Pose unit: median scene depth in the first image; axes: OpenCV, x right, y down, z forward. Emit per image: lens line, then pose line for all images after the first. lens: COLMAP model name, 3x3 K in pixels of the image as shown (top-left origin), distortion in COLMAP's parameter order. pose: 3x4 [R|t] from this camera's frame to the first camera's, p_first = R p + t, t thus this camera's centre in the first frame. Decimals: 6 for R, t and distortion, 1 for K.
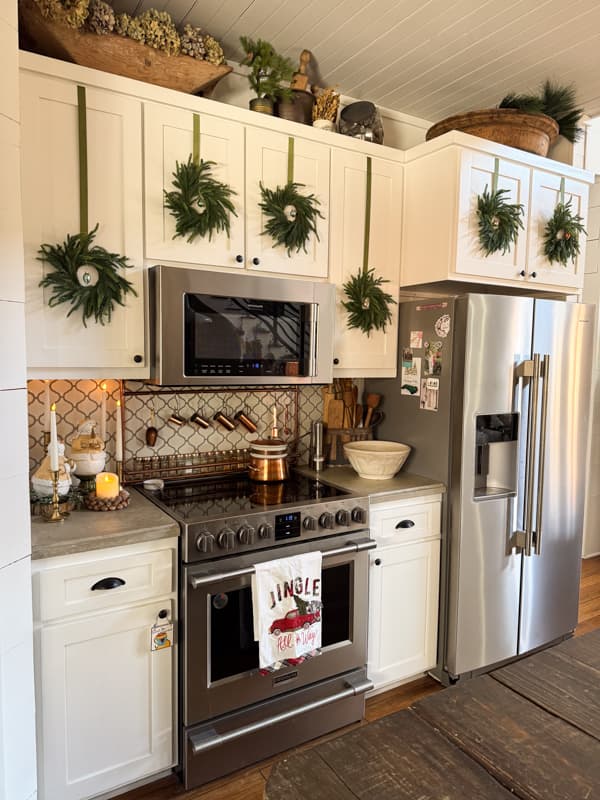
lens RADIAL K [[562.6, 0, 299.7], [0, 562.6, 396.8], [0, 0, 1]] dist [0.084713, -0.110560]
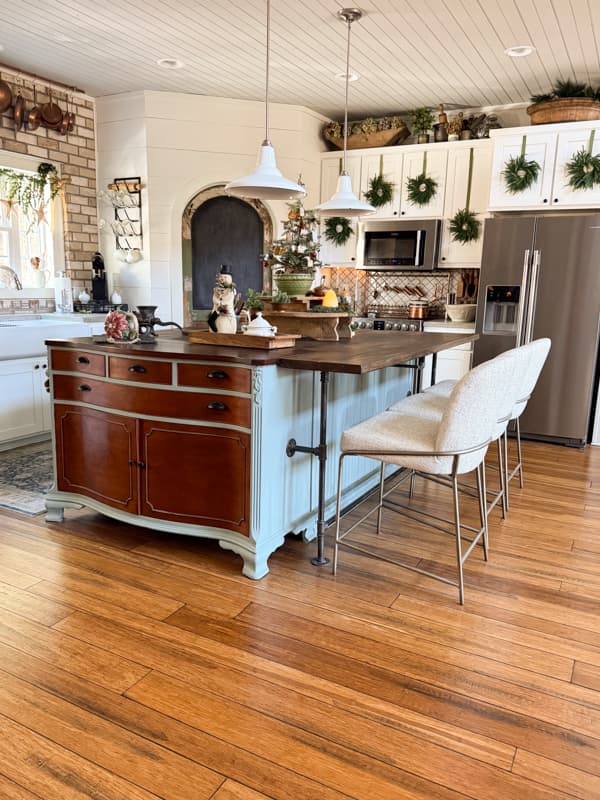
lens RADIAL K [[606.9, 0, 298.8], [0, 606.9, 402.9], [0, 0, 1]] dist [0.115633, -0.160670]
pose [[0.509961, 0.160099, -0.845167, 1.778492], [-0.083426, 0.987101, 0.136647, 0.193140], [0.856142, 0.000824, 0.516740, -0.581249]]
